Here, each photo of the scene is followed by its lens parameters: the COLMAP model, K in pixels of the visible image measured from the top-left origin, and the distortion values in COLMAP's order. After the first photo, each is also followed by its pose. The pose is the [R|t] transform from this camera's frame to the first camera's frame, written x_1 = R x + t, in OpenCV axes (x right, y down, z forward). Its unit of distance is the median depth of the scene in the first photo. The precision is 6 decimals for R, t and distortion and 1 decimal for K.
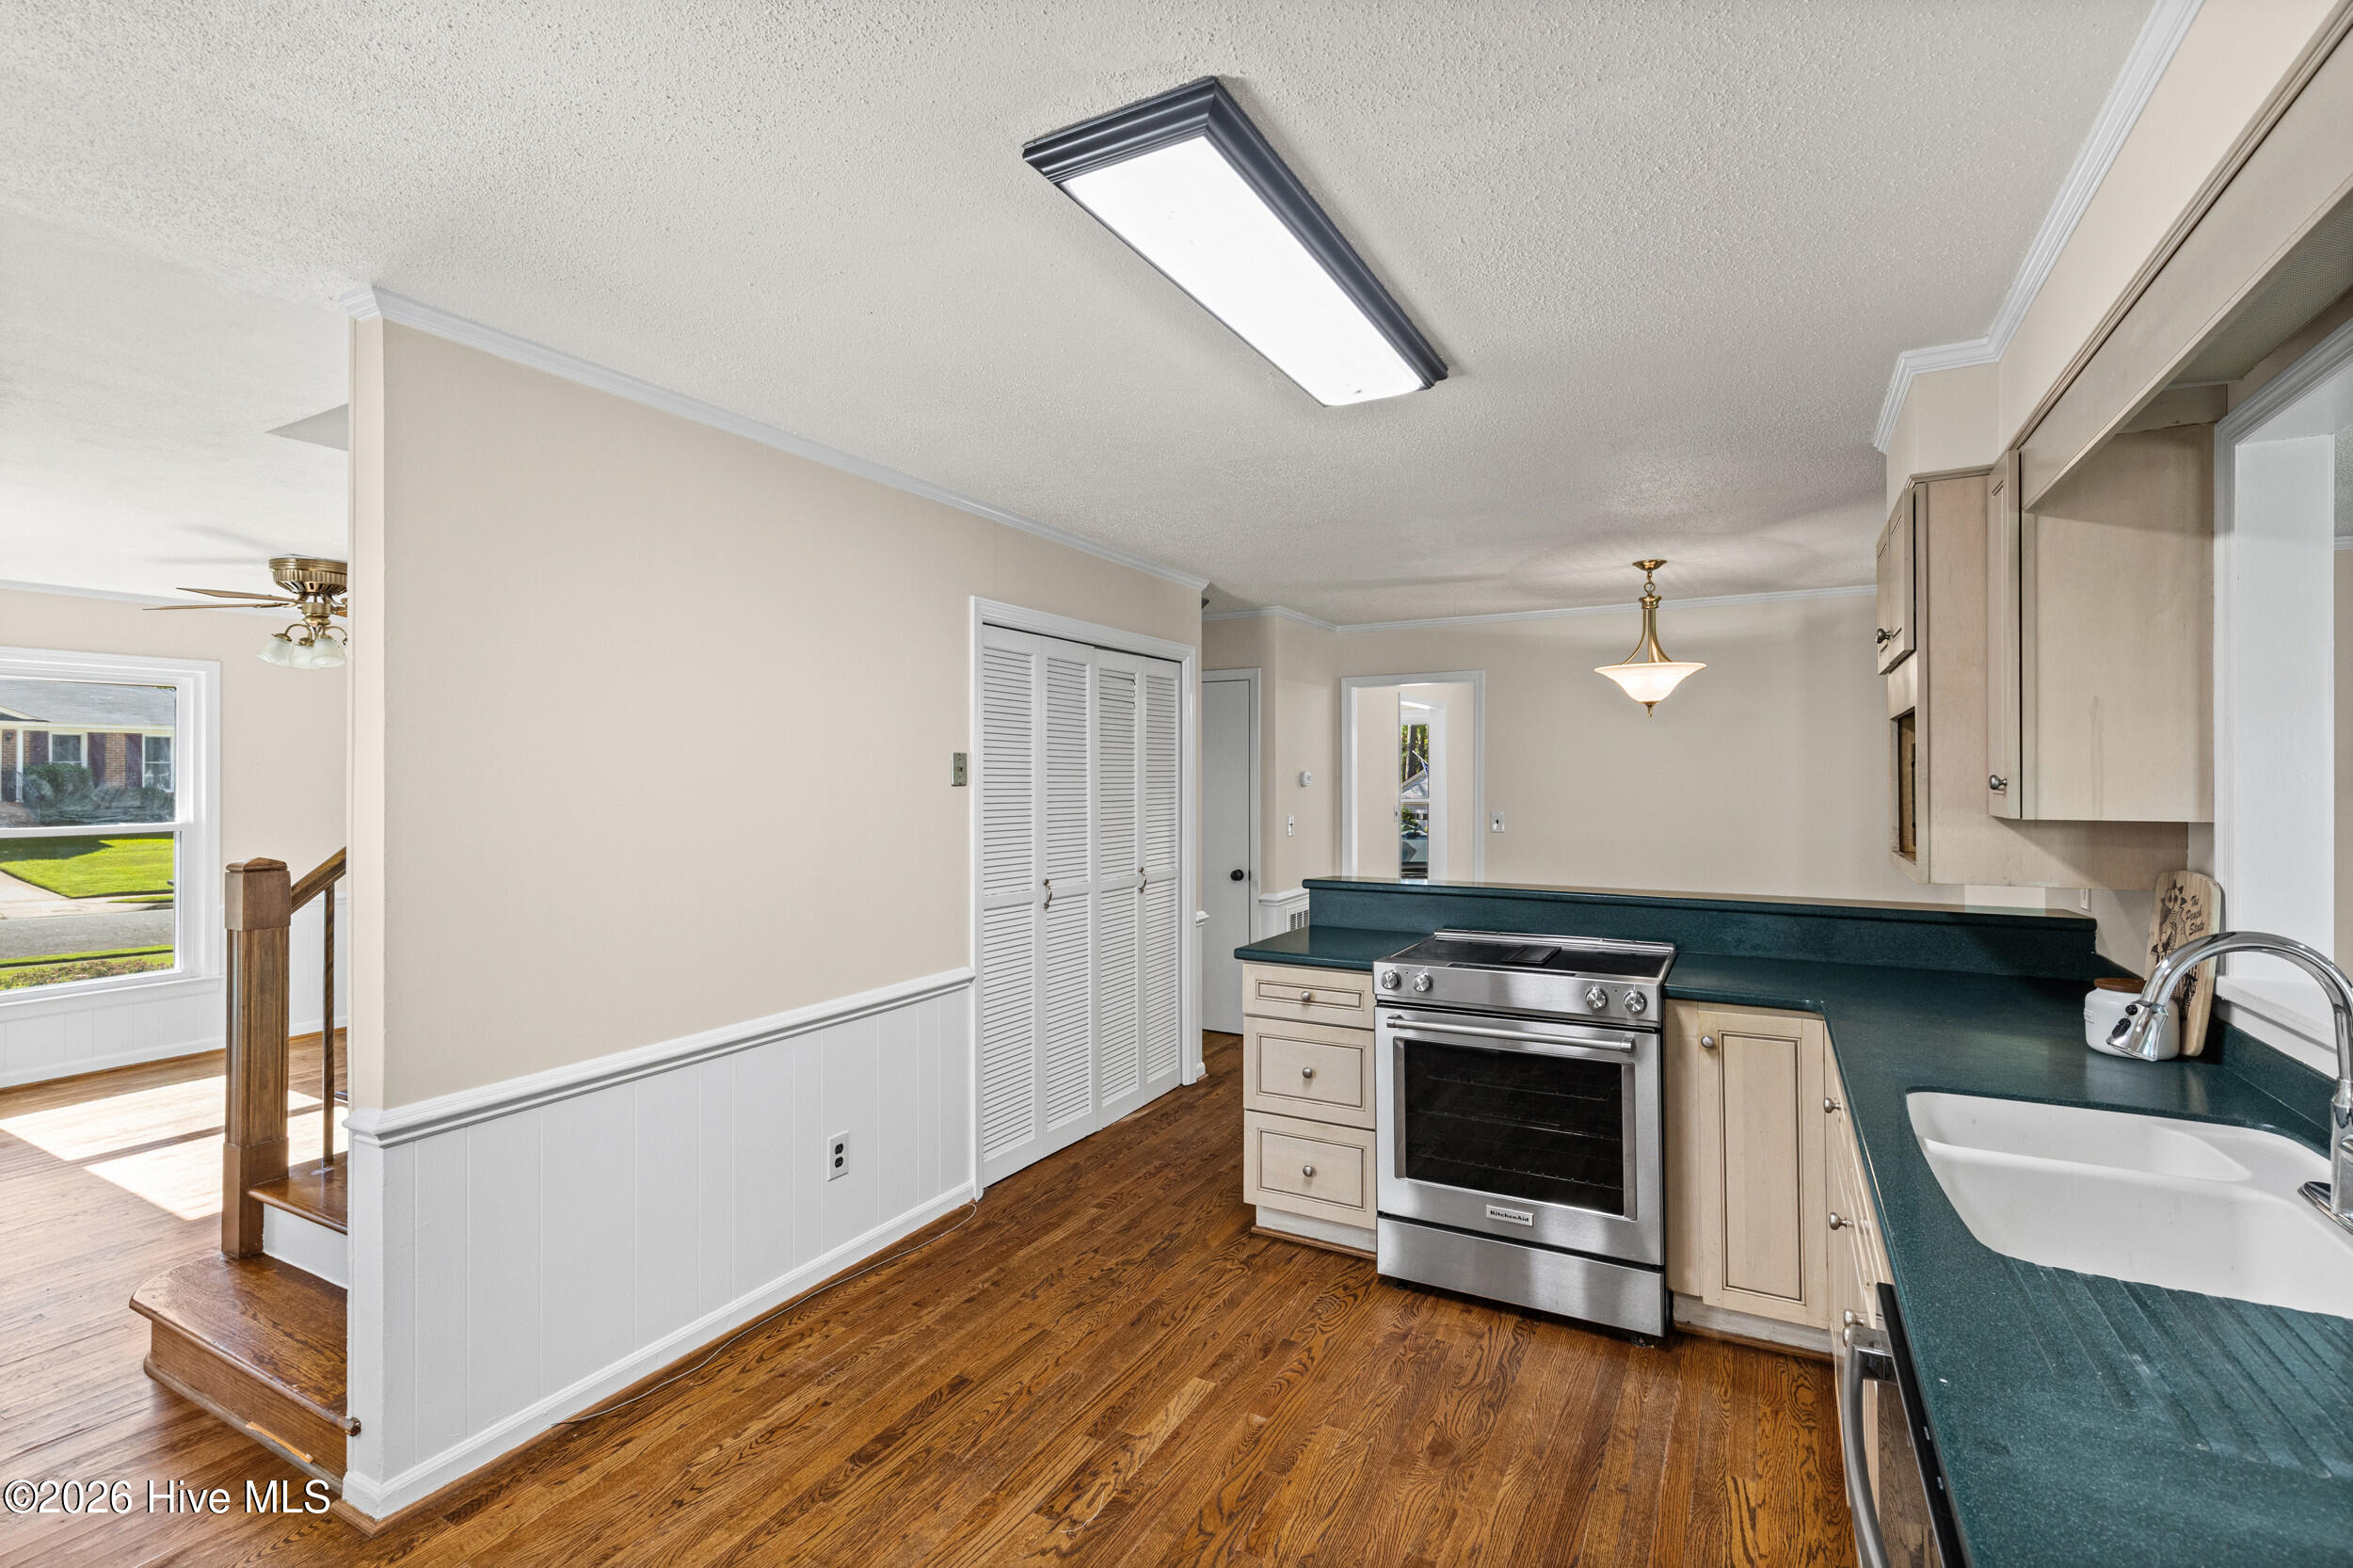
lens RADIAL K [[1068.7, 0, 1172.4], [0, 1068.7, 781.6], [0, 0, 1]] dist [0.008474, -0.000357]
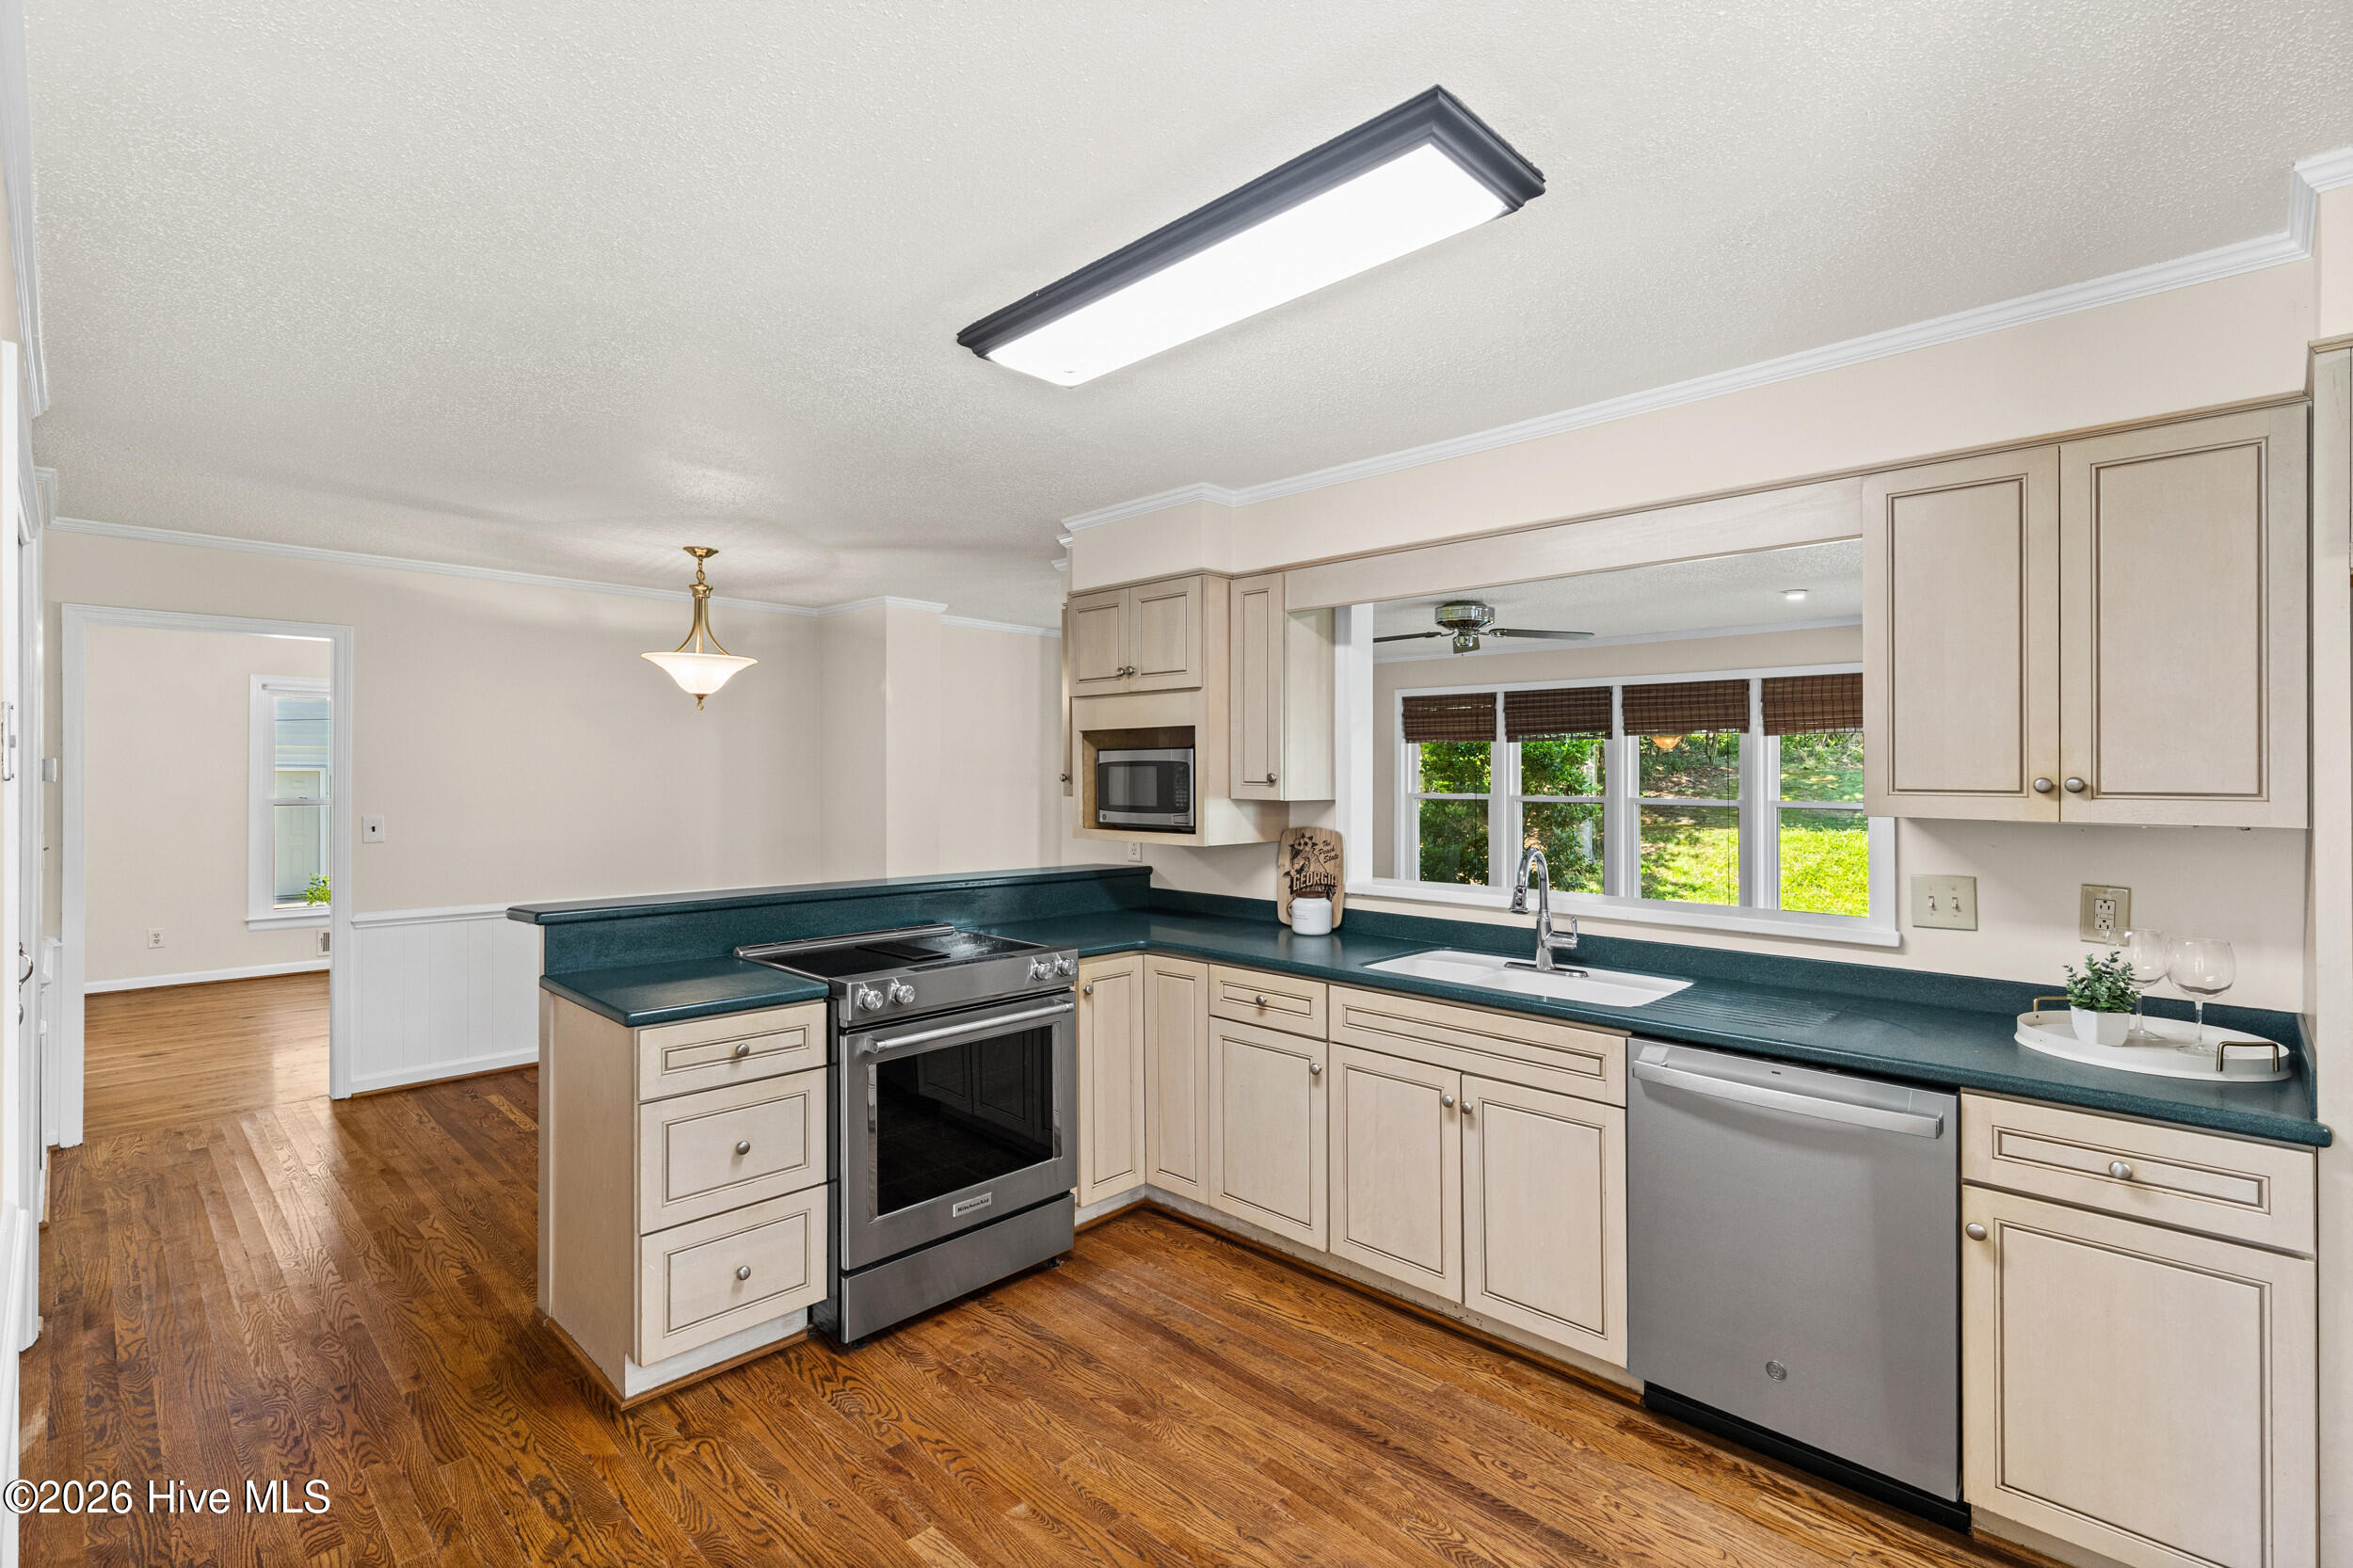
lens RADIAL K [[1068.7, 0, 1172.4], [0, 1068.7, 781.6], [0, 0, 1]] dist [0.008474, -0.000357]
pose [[0.274361, -0.002056, 0.961625, -0.631275], [-0.000799, 0.999997, 0.002366, 0.002725], [-0.961626, -0.001418, 0.274358, 0.564198]]
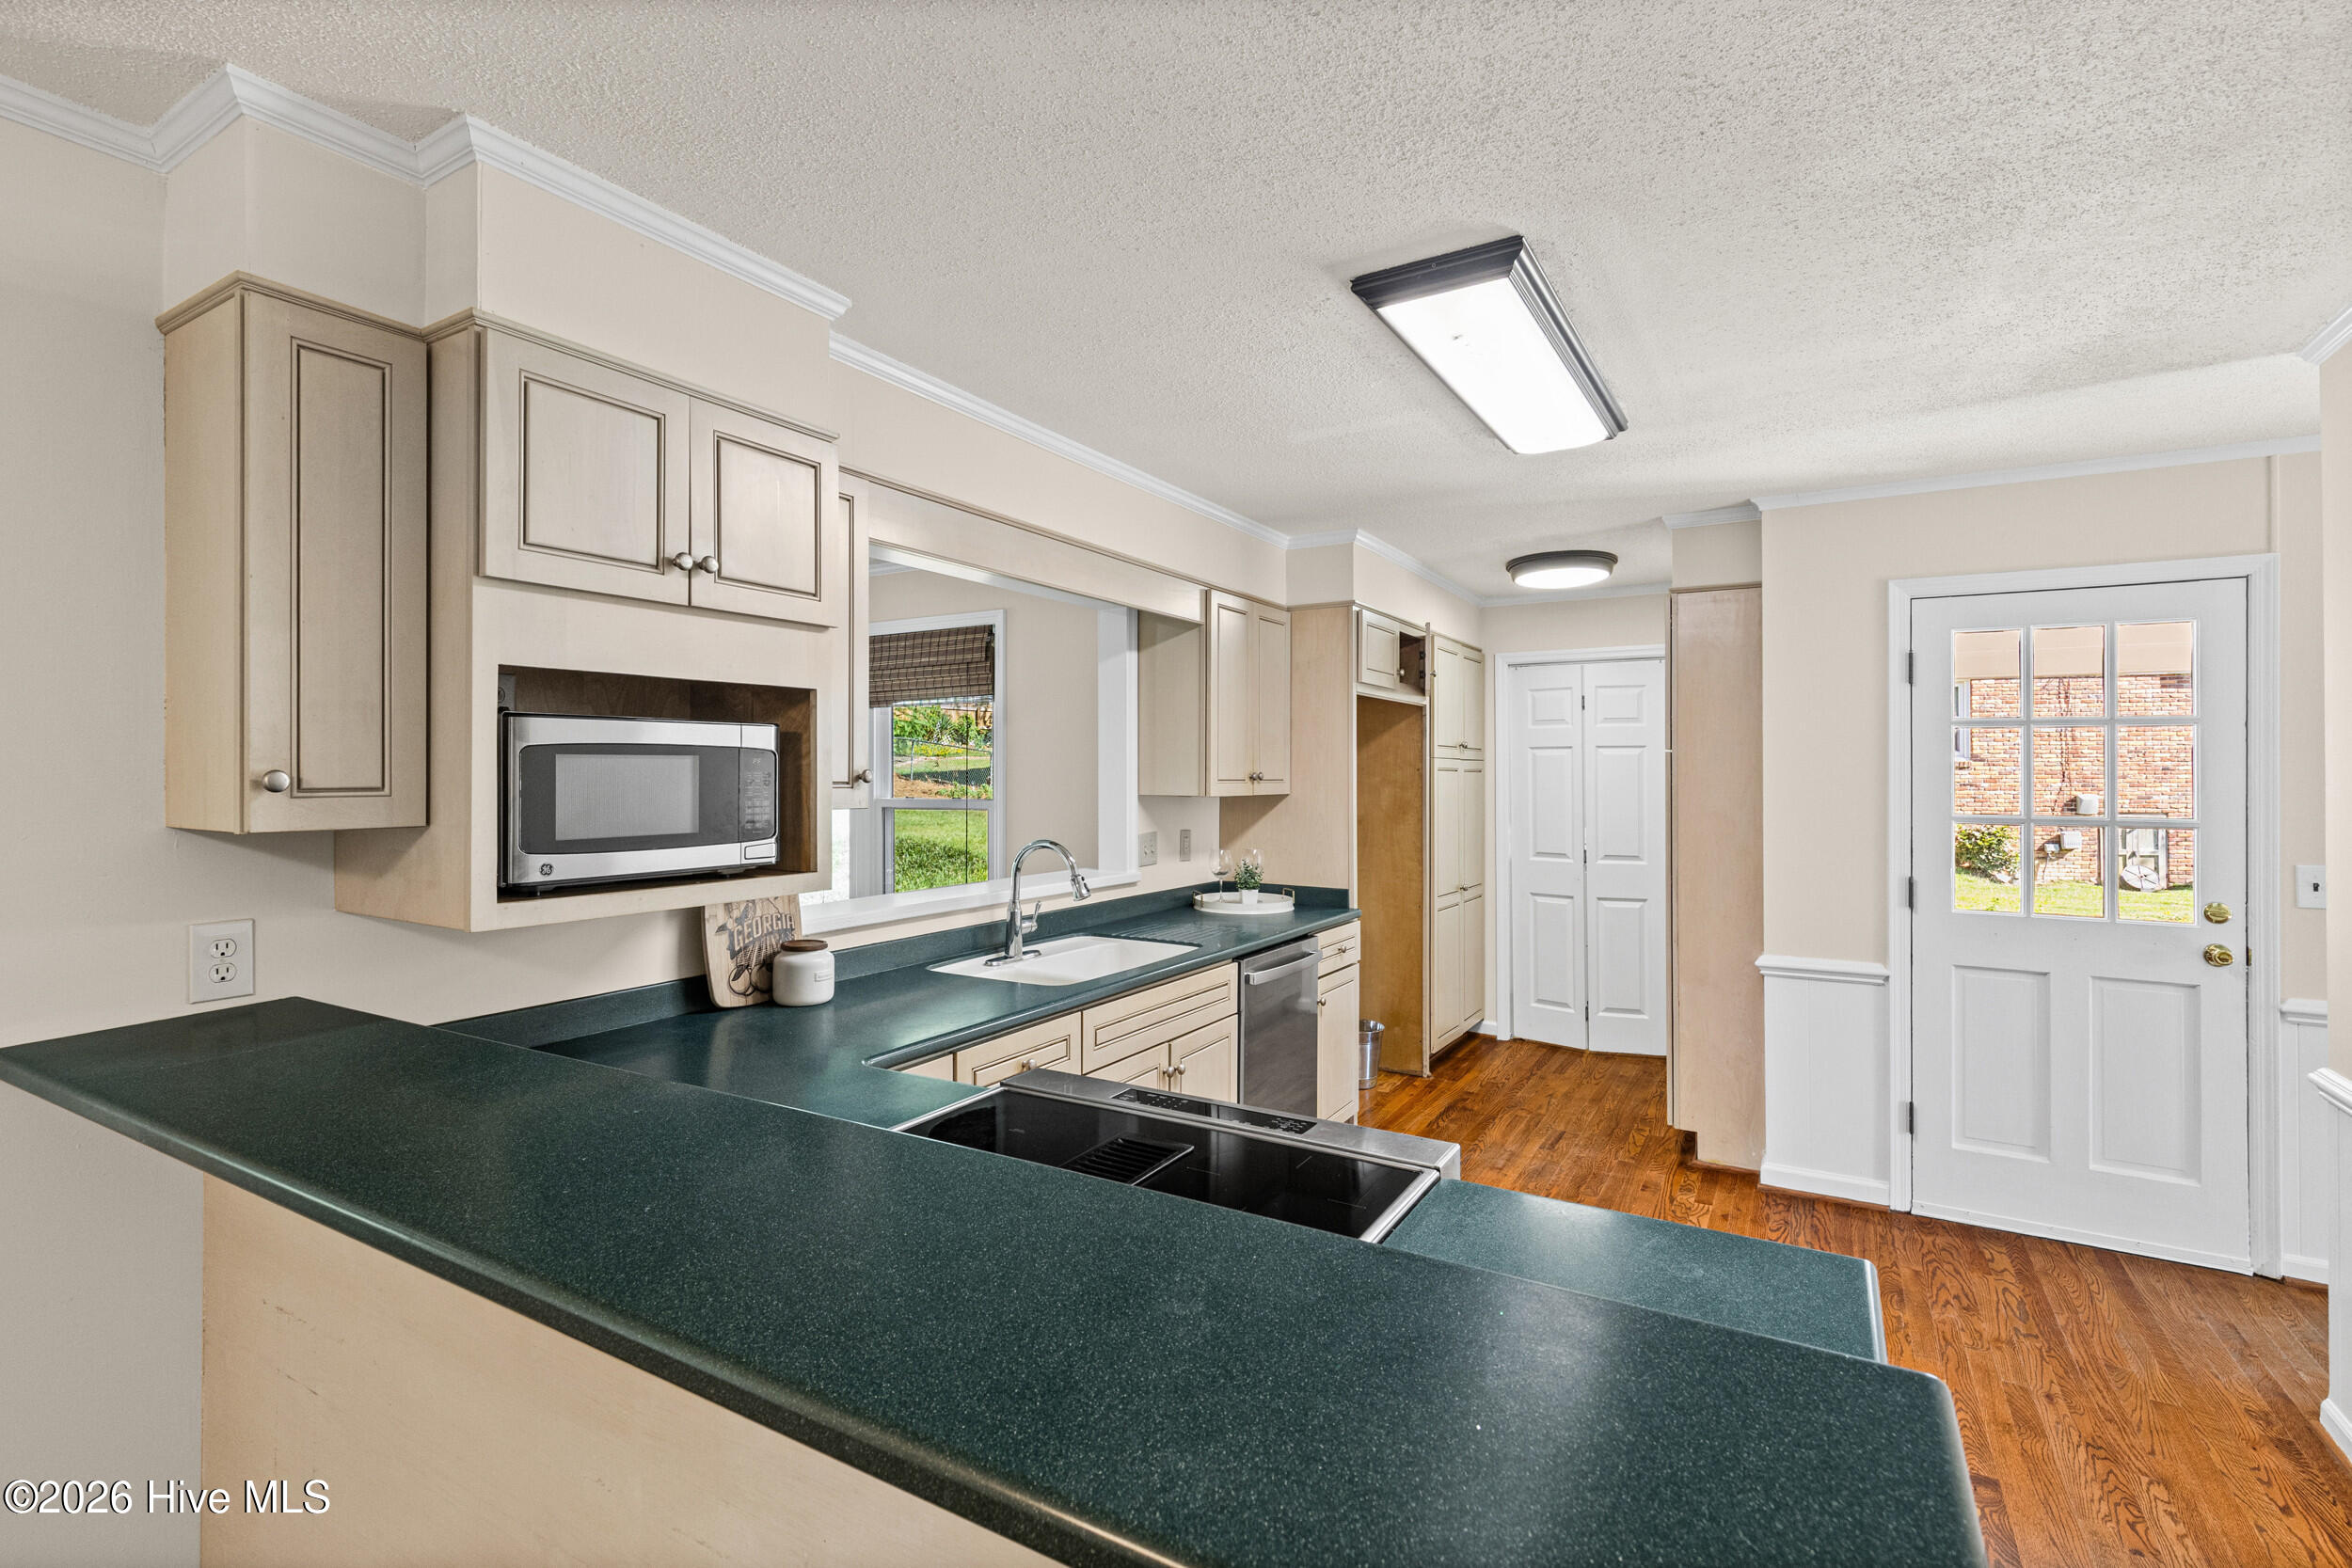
lens RADIAL K [[1069.3, 0, 1162.2], [0, 1069.3, 749.5], [0, 0, 1]] dist [0.004906, -0.000356]
pose [[-0.999111, 0.002123, 0.042105, 0.335214], [0.001383, 0.999844, -0.017590, -0.005003], [-0.042136, -0.017516, -0.998958, 1.653213]]
